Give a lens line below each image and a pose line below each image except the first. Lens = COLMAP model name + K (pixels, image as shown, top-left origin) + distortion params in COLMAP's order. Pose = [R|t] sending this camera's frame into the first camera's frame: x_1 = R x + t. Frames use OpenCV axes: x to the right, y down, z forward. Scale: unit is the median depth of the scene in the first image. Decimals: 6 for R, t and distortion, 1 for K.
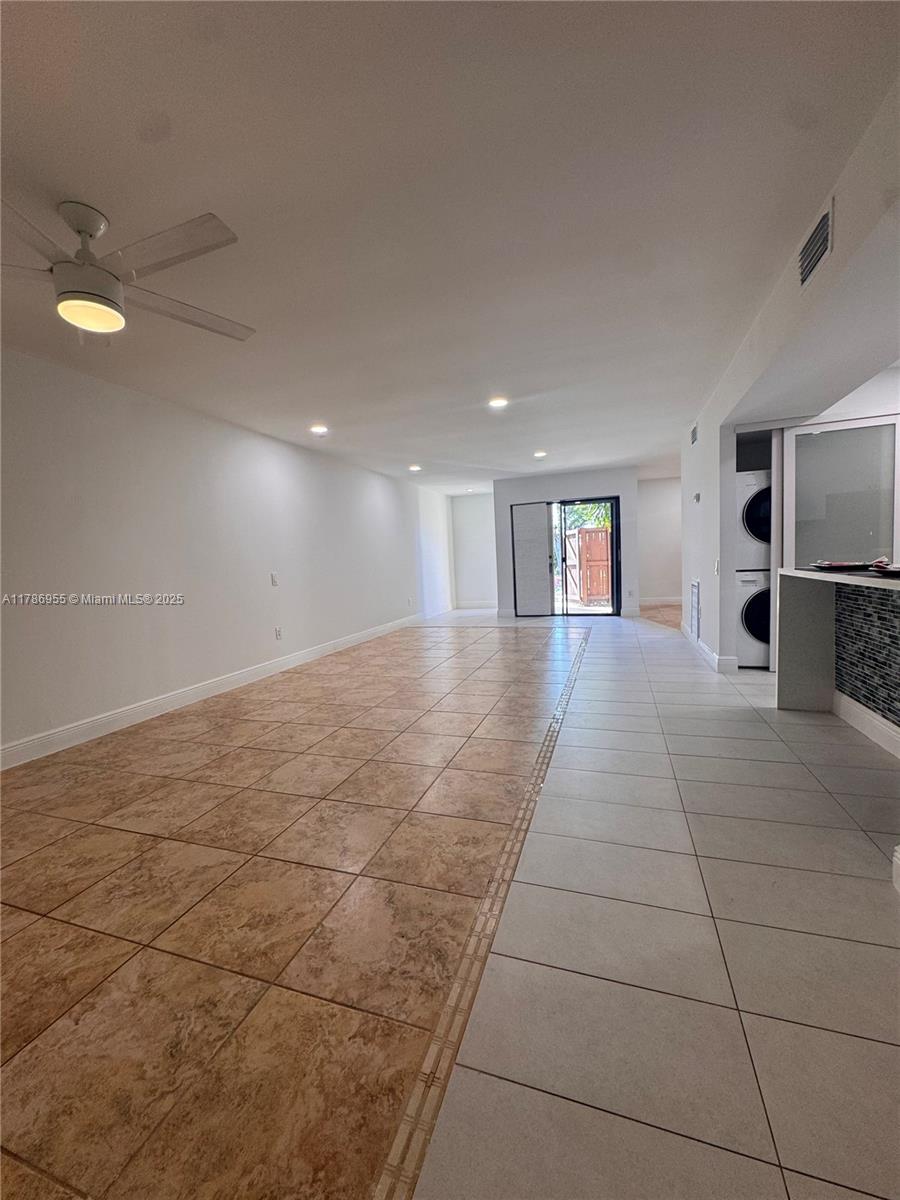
lens RADIAL K [[480.6, 0, 456.0], [0, 480.6, 597.9], [0, 0, 1]] dist [-0.001884, 0.000325]
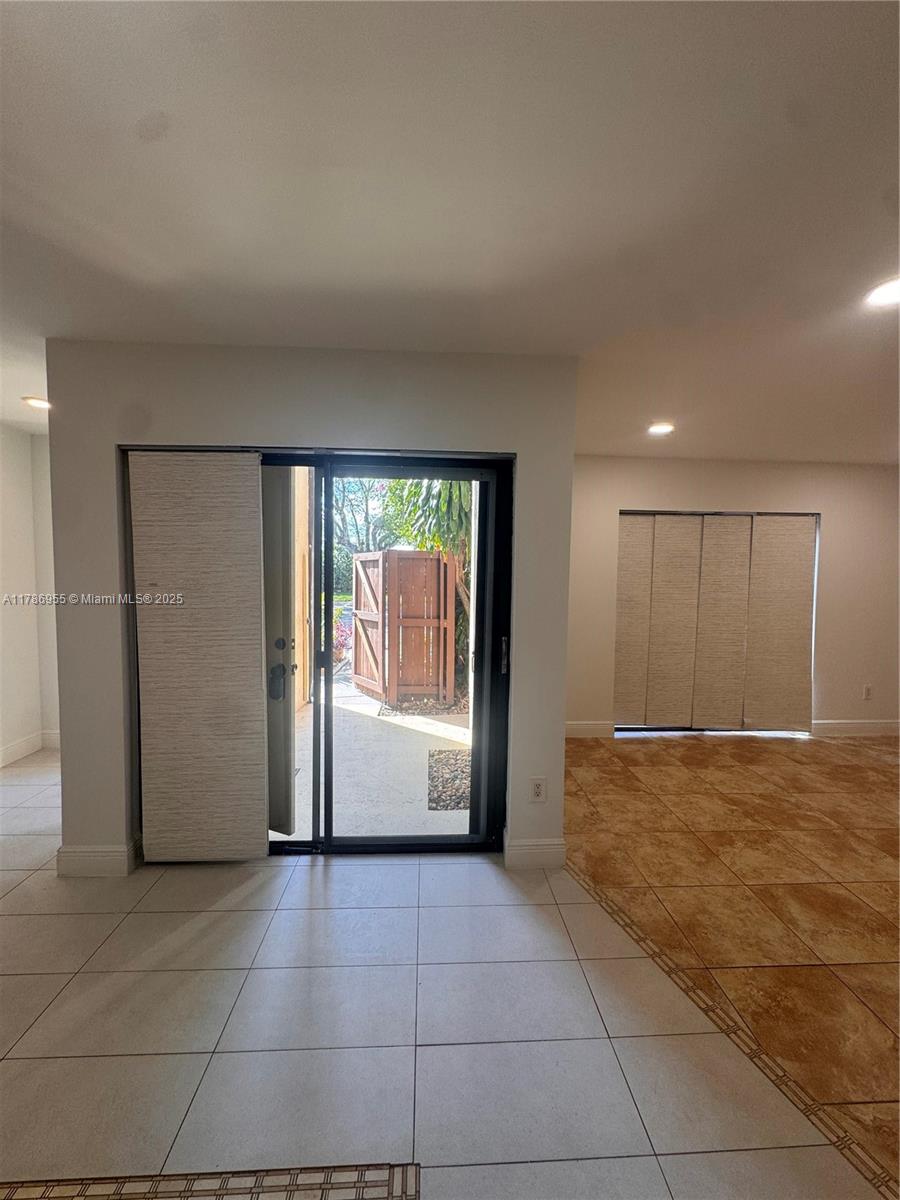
lens RADIAL K [[480.6, 0, 452.8], [0, 480.6, 599.3], [0, 0, 1]] dist [-0.001884, 0.000325]
pose [[0.927870, 0.038302, 0.370931, 0.140486], [-0.027776, 0.999047, -0.033679, -0.080367], [-0.371867, 0.020946, 0.928050, 0.520918]]
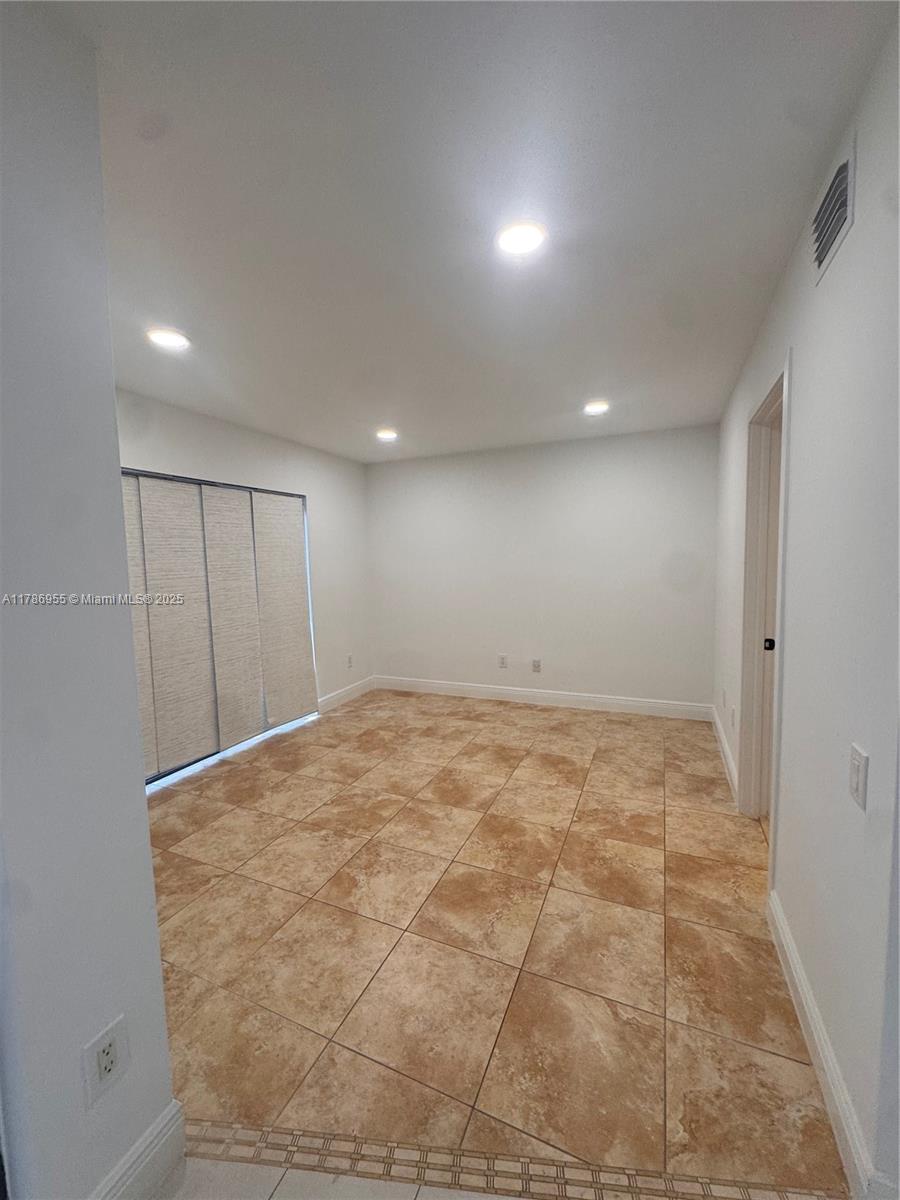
lens RADIAL K [[480.6, 0, 448.8], [0, 480.6, 599.6], [0, 0, 1]] dist [-0.001884, 0.000325]
pose [[0.091391, -0.039541, 0.995030, 0.175397], [0.099617, 0.994562, 0.030373, -0.087227], [-0.990820, 0.096346, 0.094833, 0.622470]]
